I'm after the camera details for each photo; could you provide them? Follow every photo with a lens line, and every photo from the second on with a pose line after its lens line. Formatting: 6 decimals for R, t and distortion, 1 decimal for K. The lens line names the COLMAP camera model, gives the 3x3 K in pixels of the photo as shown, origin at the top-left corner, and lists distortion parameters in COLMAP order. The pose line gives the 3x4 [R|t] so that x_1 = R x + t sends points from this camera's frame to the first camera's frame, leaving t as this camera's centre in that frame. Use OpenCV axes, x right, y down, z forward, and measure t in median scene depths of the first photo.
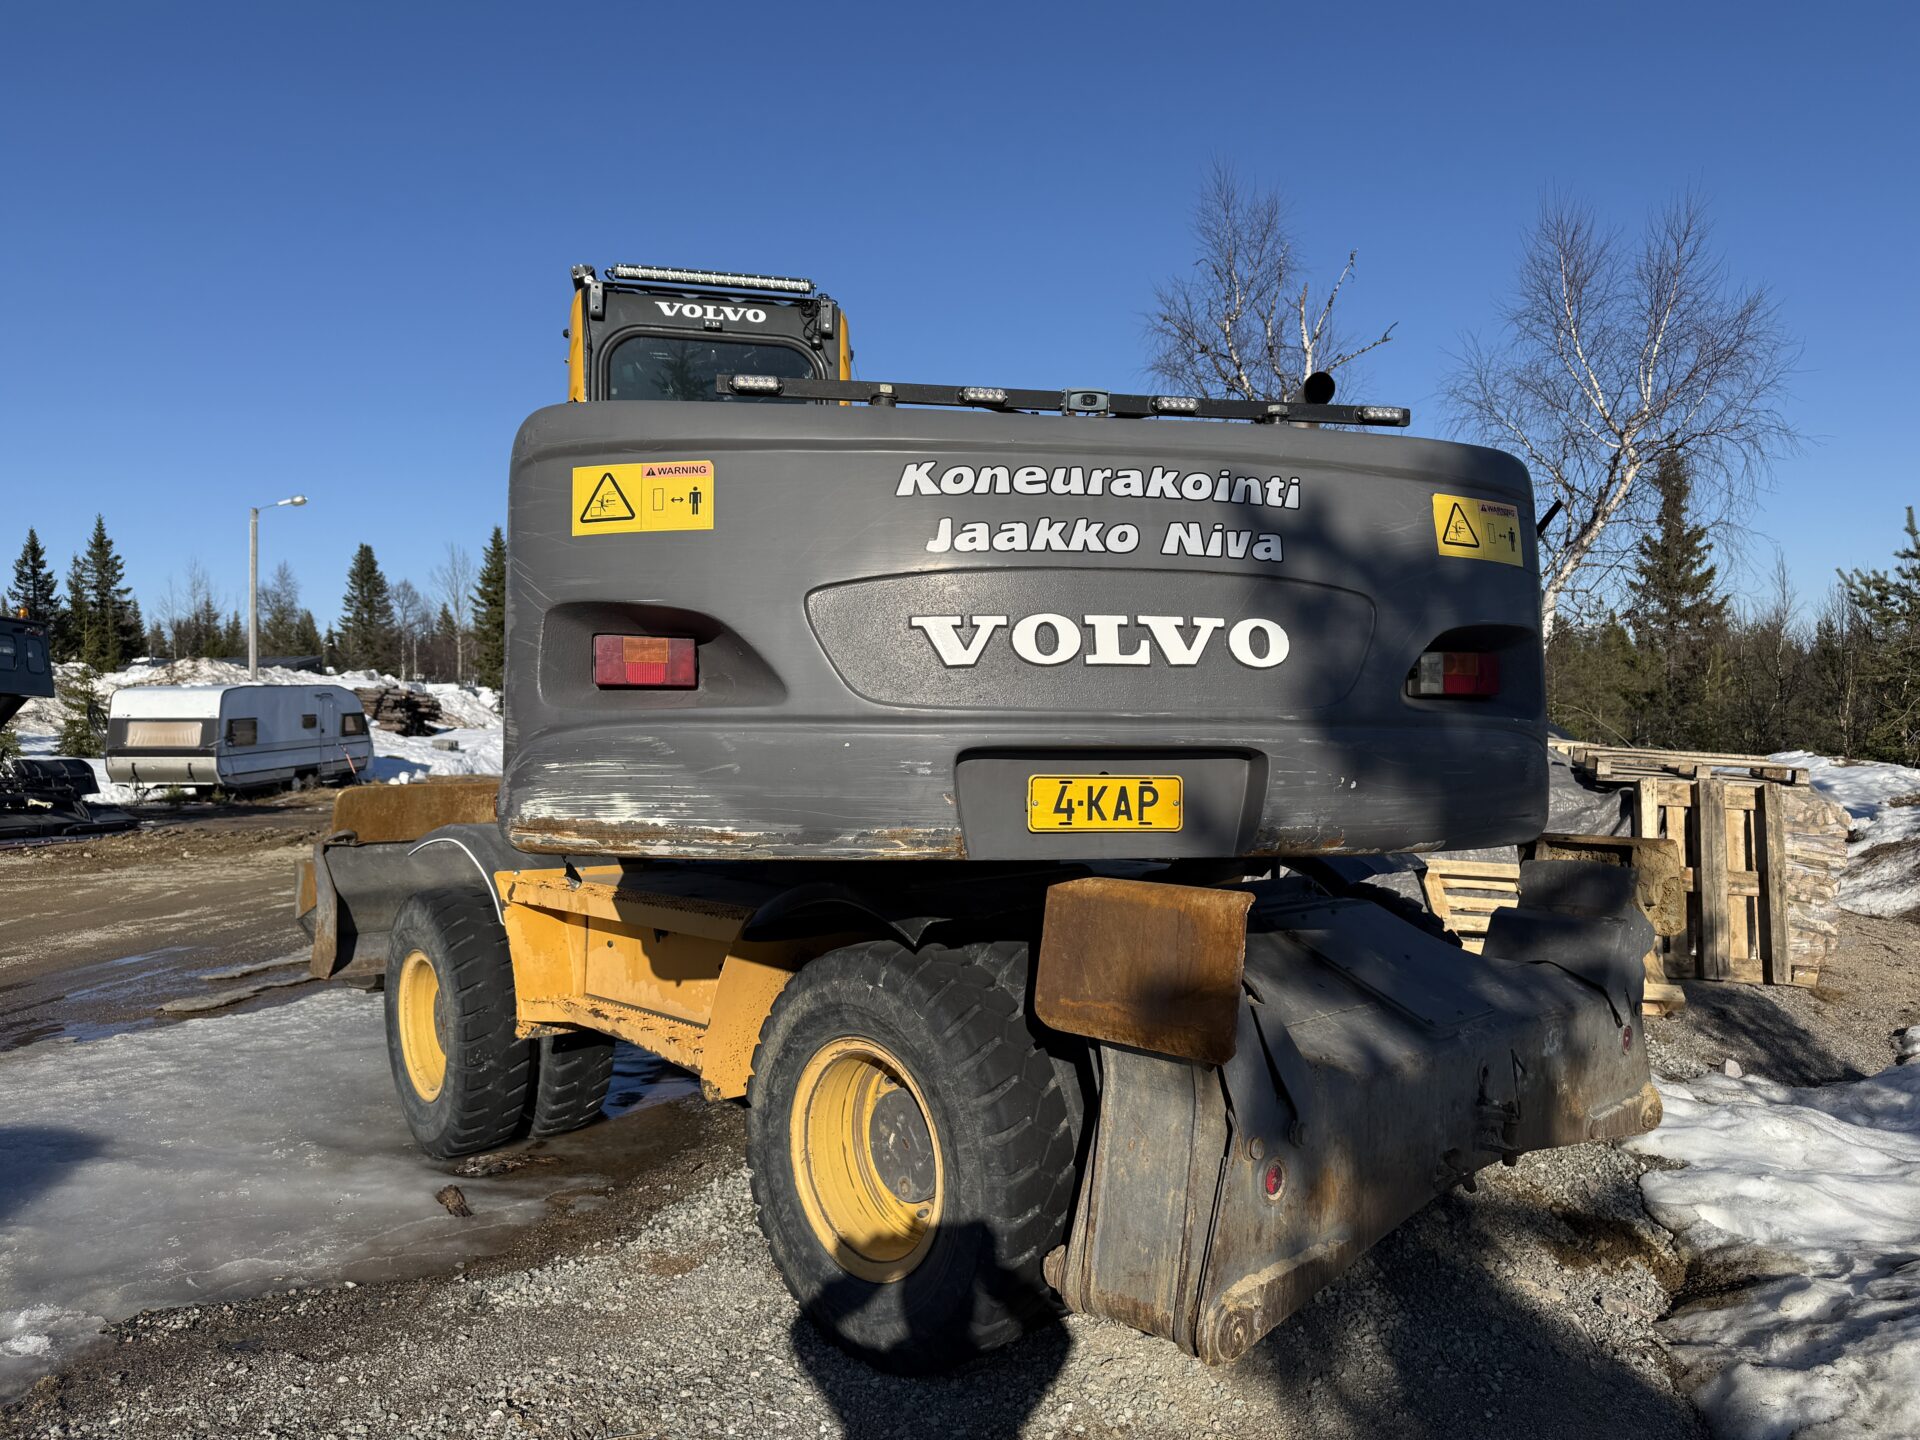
lens RADIAL K [[1345.9, 0, 965.1], [0, 1345.9, 735.3], [0, 0, 1]] dist [0.114837, -0.120701]
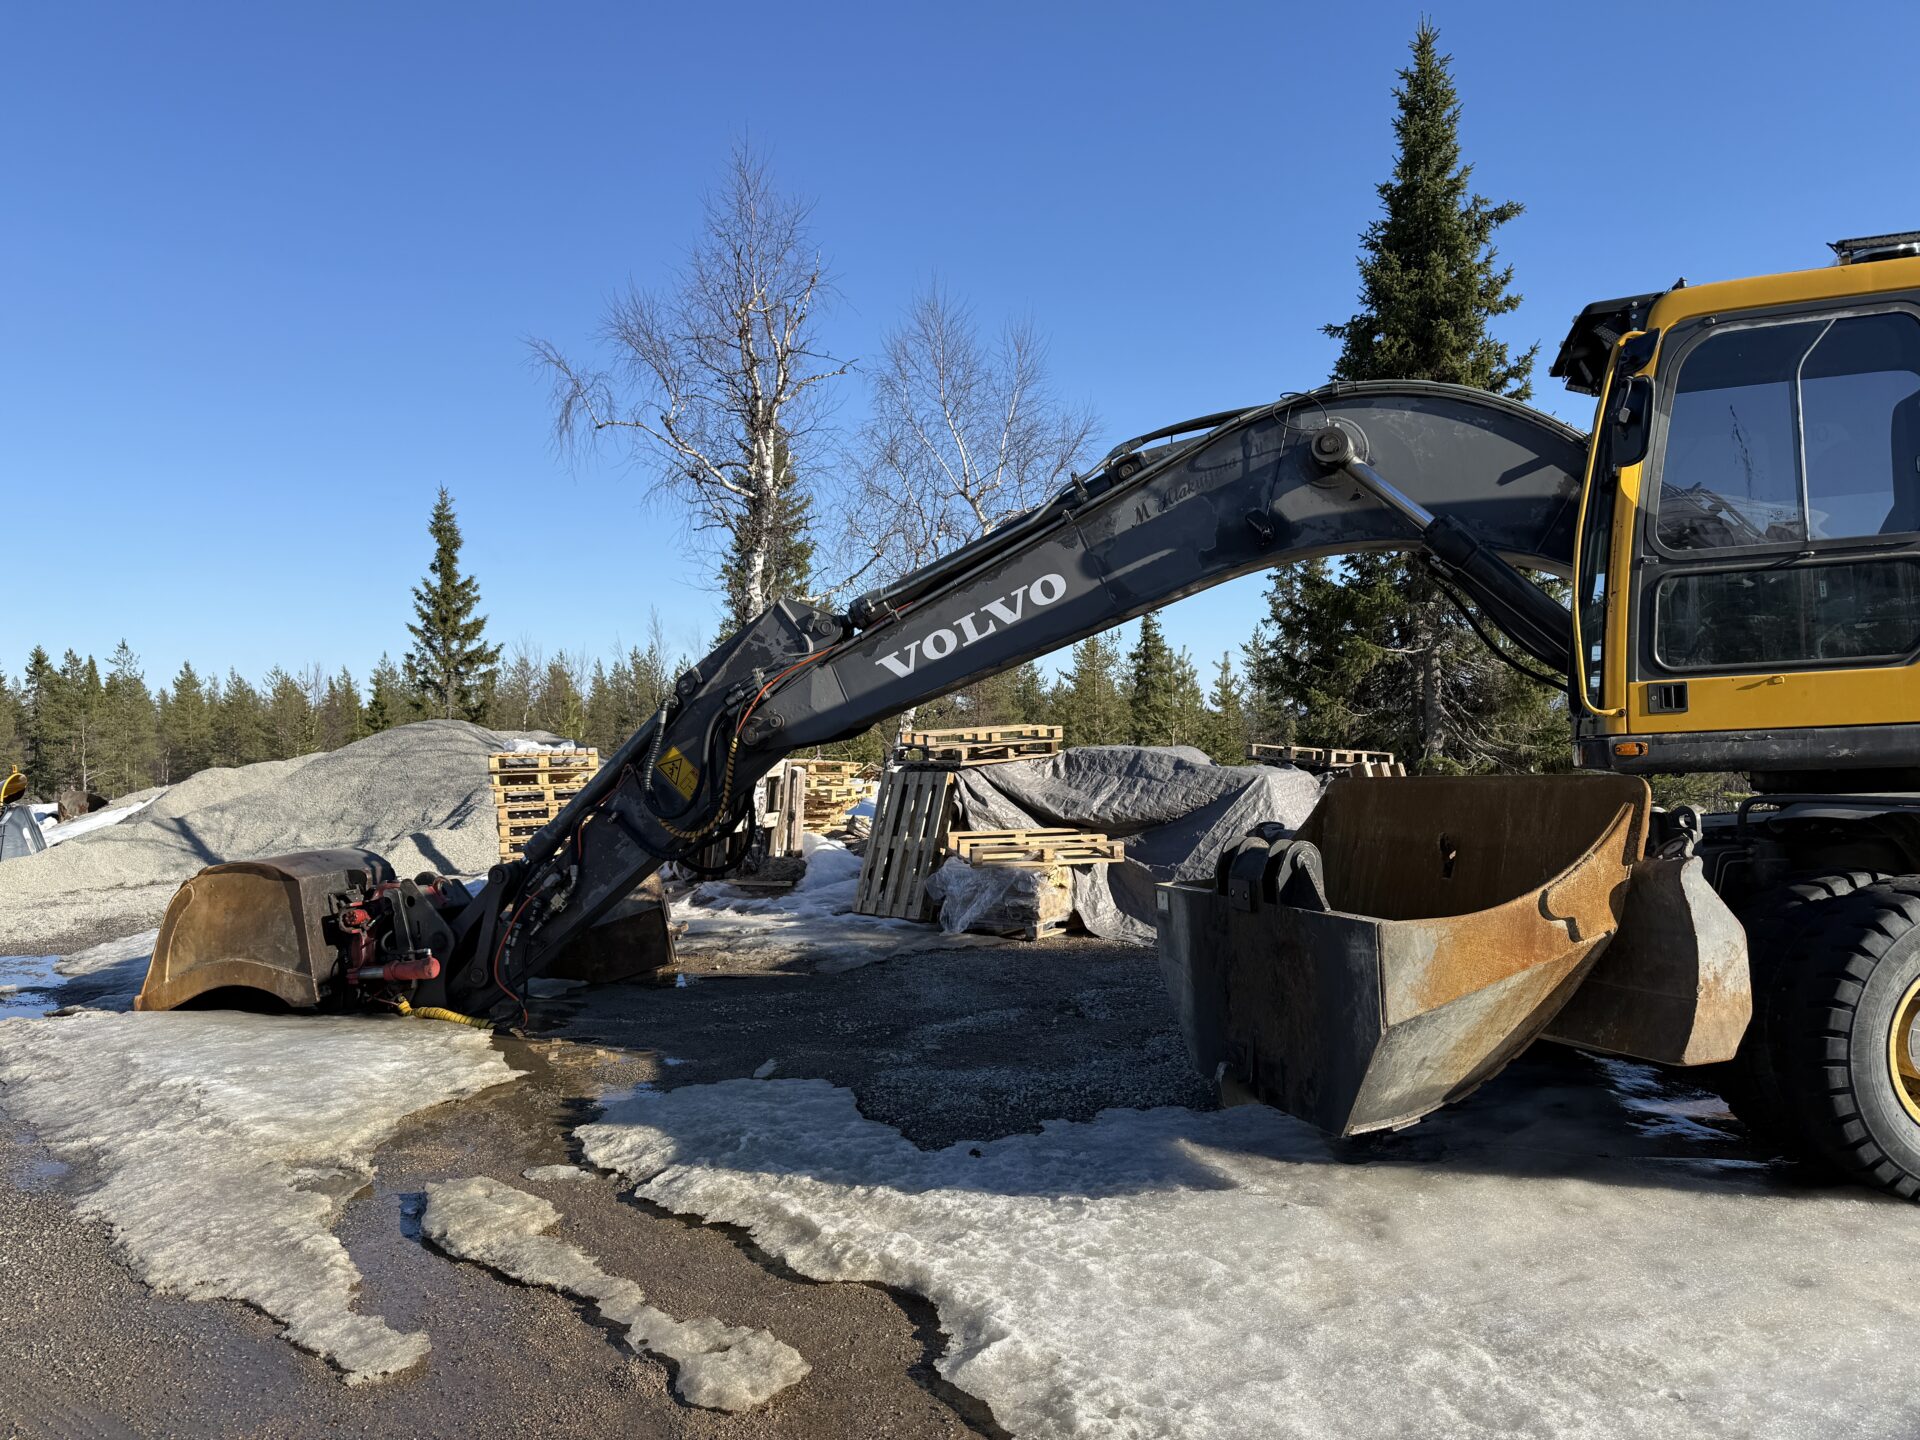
lens RADIAL K [[1333.9, 0, 955.0], [0, 1333.9, 722.0], [0, 0, 1]] dist [0.098103, -0.122367]
pose [[0.475501, 0.004591, 0.879703, -2.556461], [0.038893, 0.998899, -0.026235, 0.032855], [-0.878855, 0.046689, 0.474799, 2.104745]]
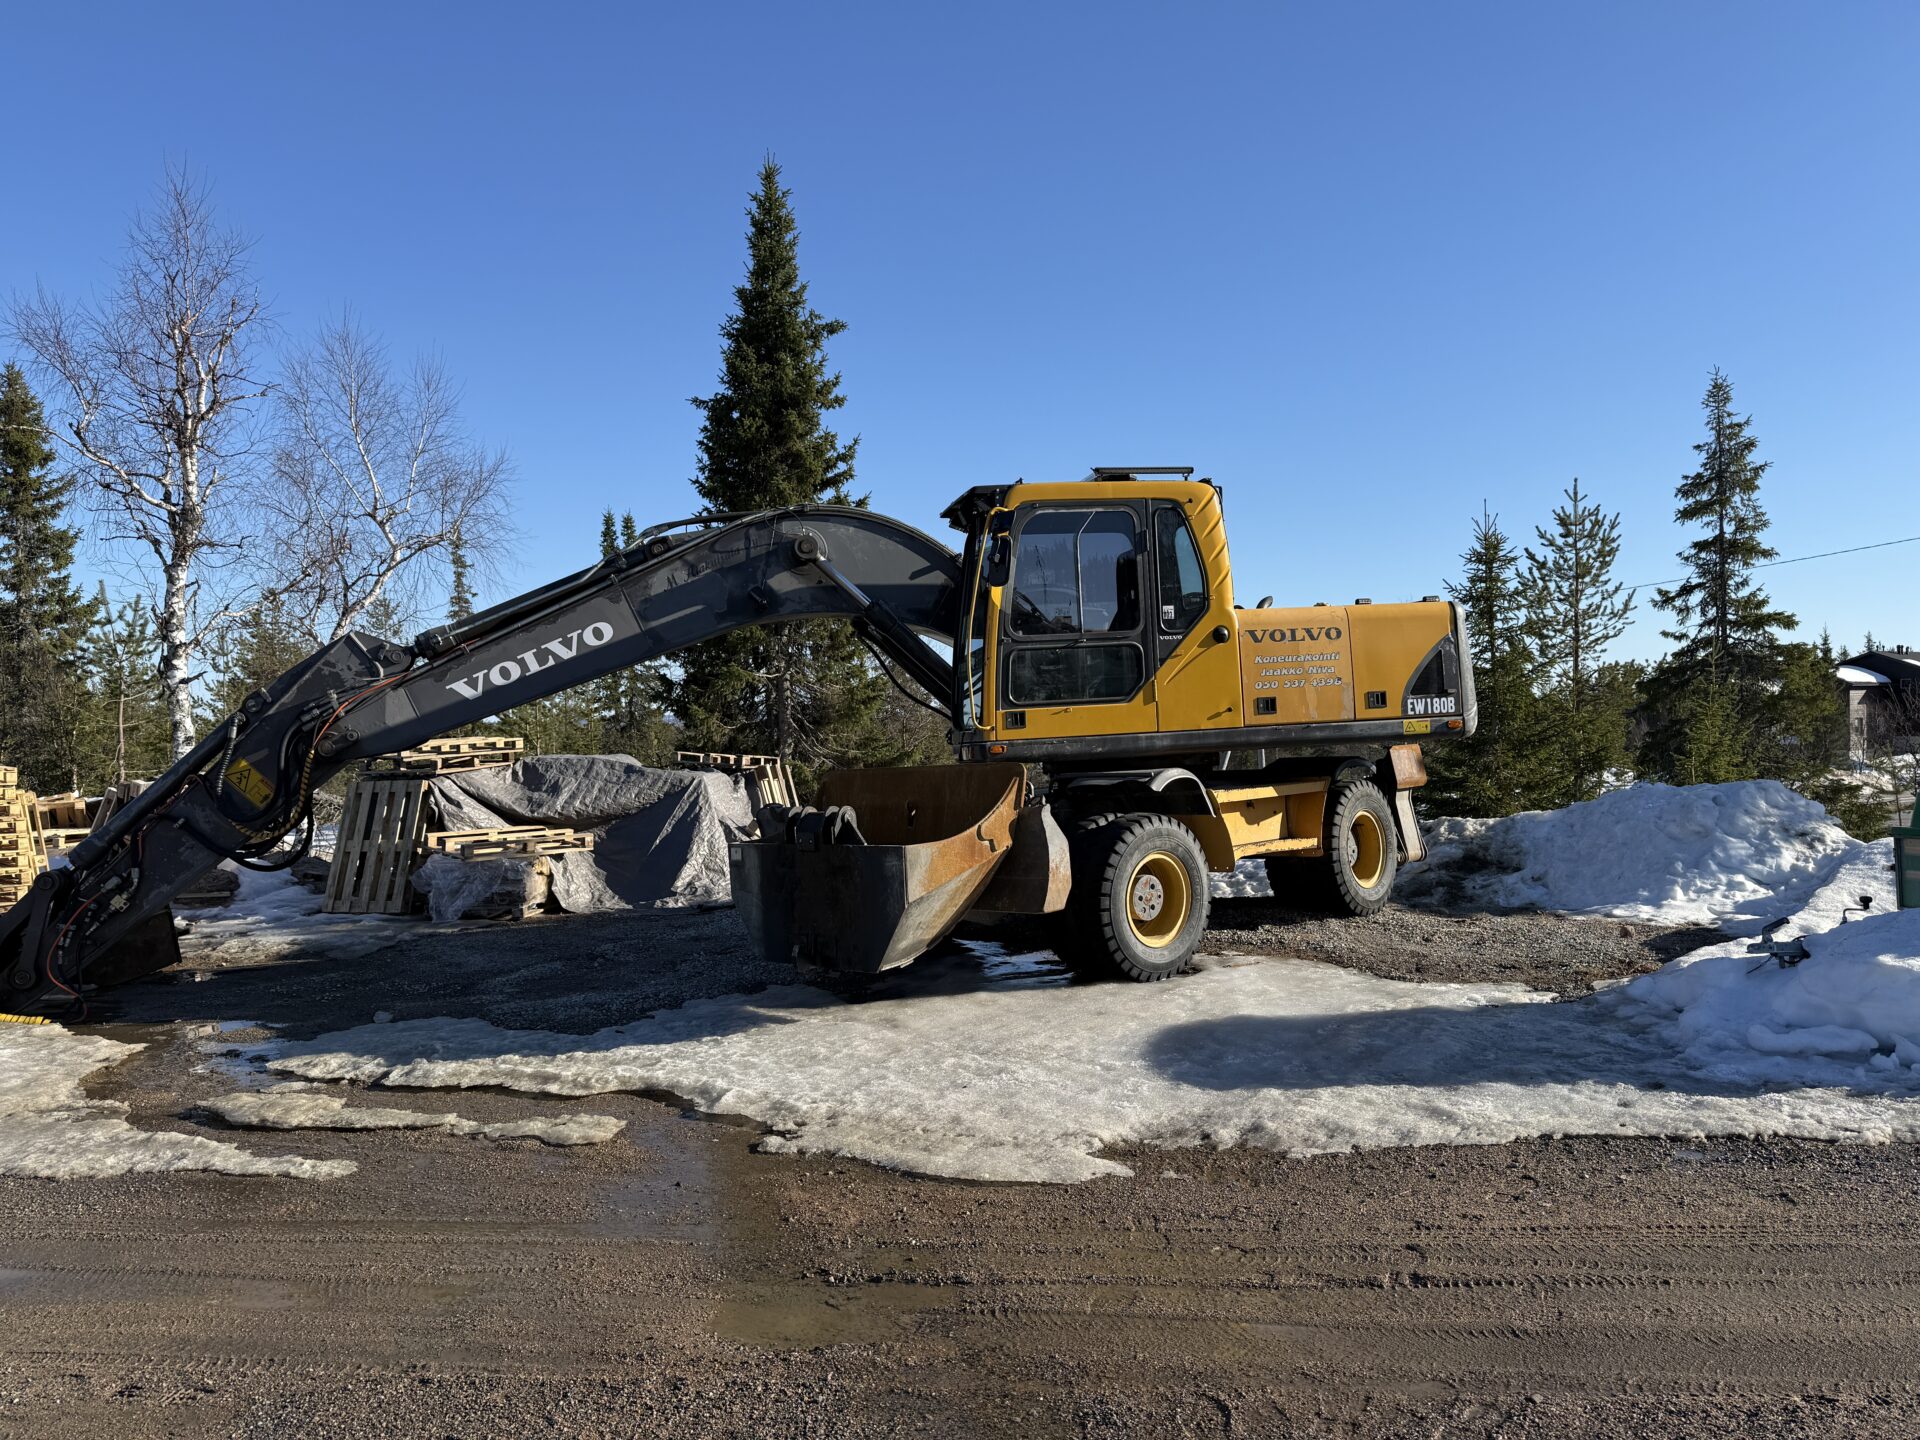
lens RADIAL K [[1333.7, 0, 960.8], [0, 1333.7, 727.4], [0, 0, 1]] dist [0.127517, -0.198494]
pose [[-0.032735, 0.007477, 0.999436, -3.574406], [0.050758, 0.998694, -0.005809, 0.020436], [-0.998174, 0.050539, -0.033071, 2.350413]]
